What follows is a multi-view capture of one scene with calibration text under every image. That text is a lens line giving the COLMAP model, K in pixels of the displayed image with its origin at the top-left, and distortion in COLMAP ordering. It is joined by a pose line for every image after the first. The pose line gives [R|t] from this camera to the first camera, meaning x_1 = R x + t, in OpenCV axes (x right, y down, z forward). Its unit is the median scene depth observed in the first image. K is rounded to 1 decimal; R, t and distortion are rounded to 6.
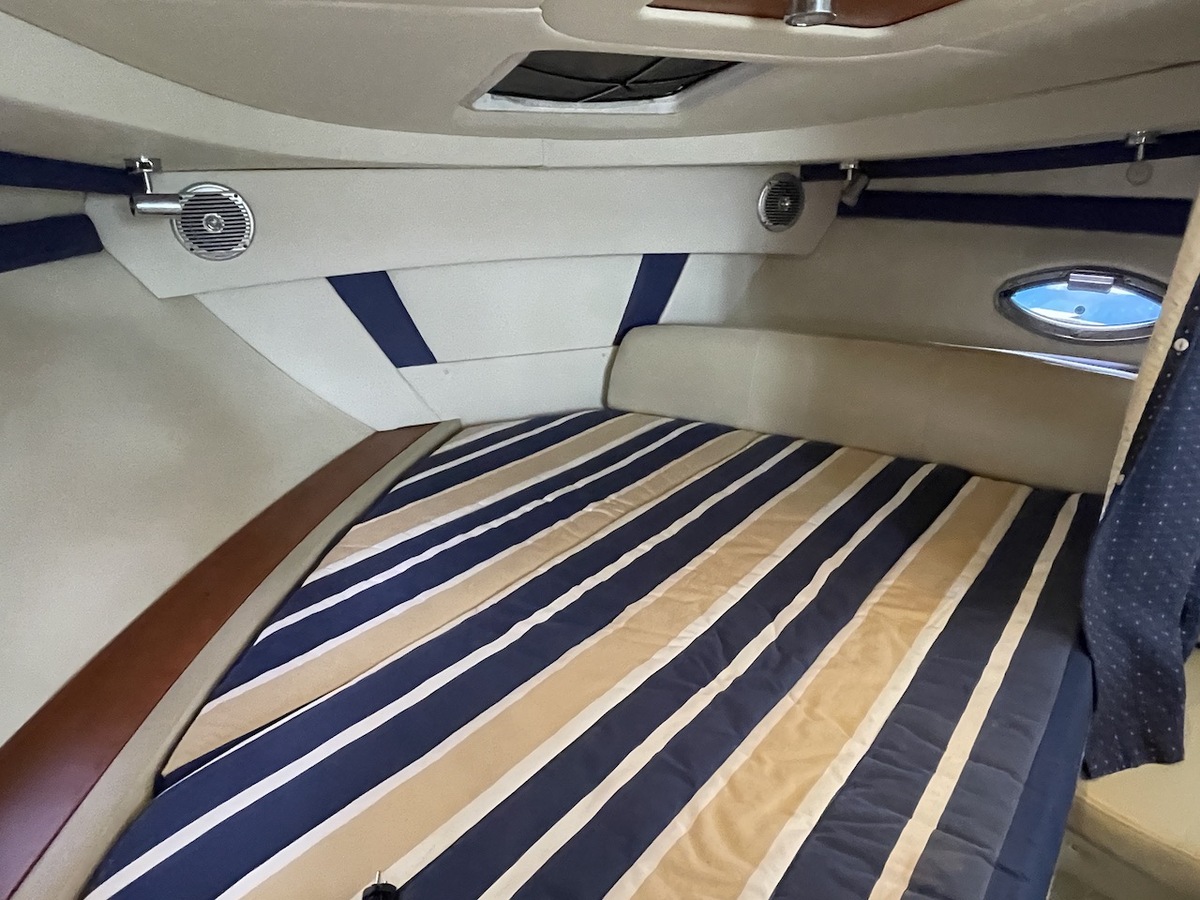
lens RADIAL K [[738.2, 0, 600.0], [0, 738.2, 457.4], [0, 0, 1]] dist [0.052305, -0.064896]
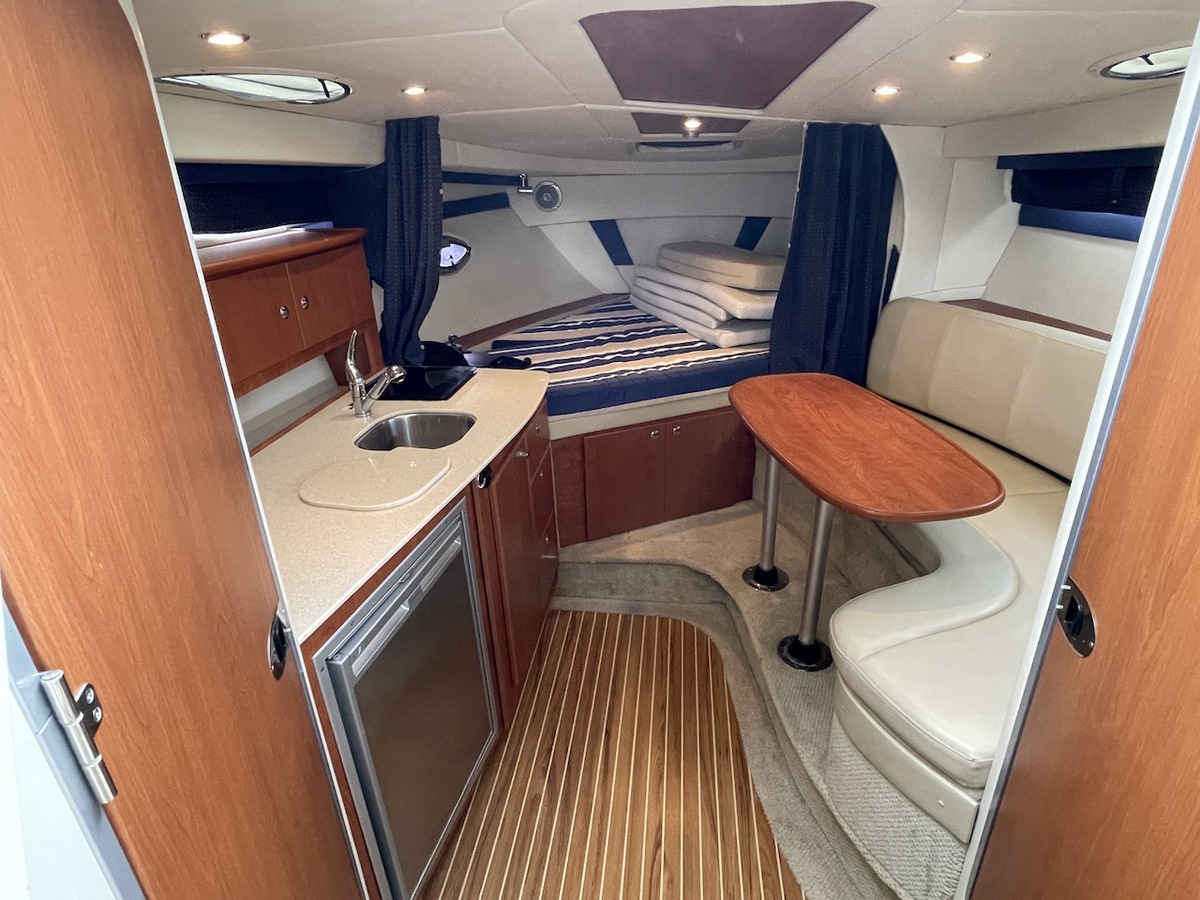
lens RADIAL K [[633.1, 0, 600.0], [0, 633.1, 450.0], [0, 0, 1]] dist [0.012992, -0.000746]
pose [[0.879730, 0.196097, -0.433153, 0.693270], [-0.162673, 0.980148, 0.113346, 0.241114], [0.446781, -0.029251, 0.894165, -0.823276]]
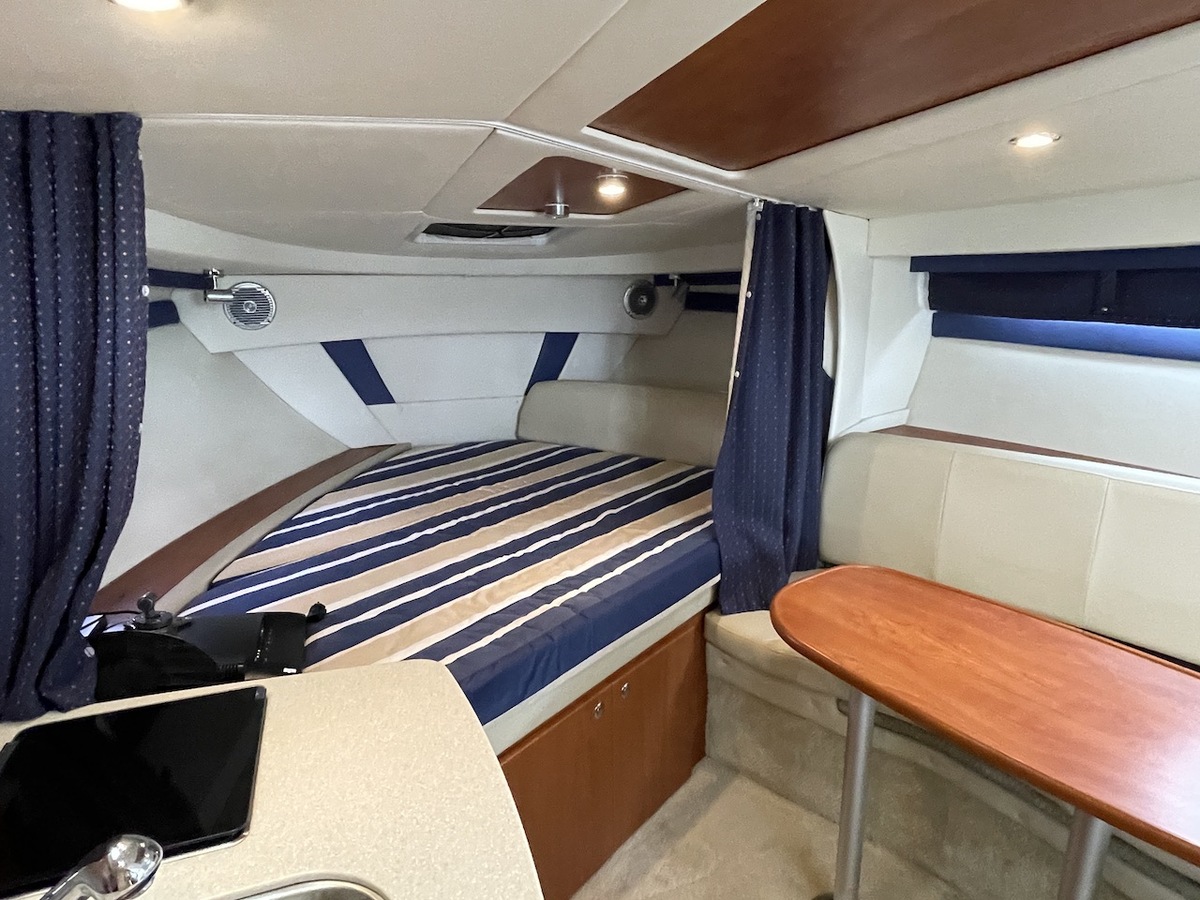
lens RADIAL K [[729.3, 0, 599.6], [0, 729.3, 457.0], [0, 0, 1]] dist [0.040490, -0.038482]
pose [[0.999875, 0.015727, 0.001633, 0.197437], [-0.015455, 0.993903, -0.109168, 0.140890], [-0.003340, 0.109129, 0.994022, -0.452460]]
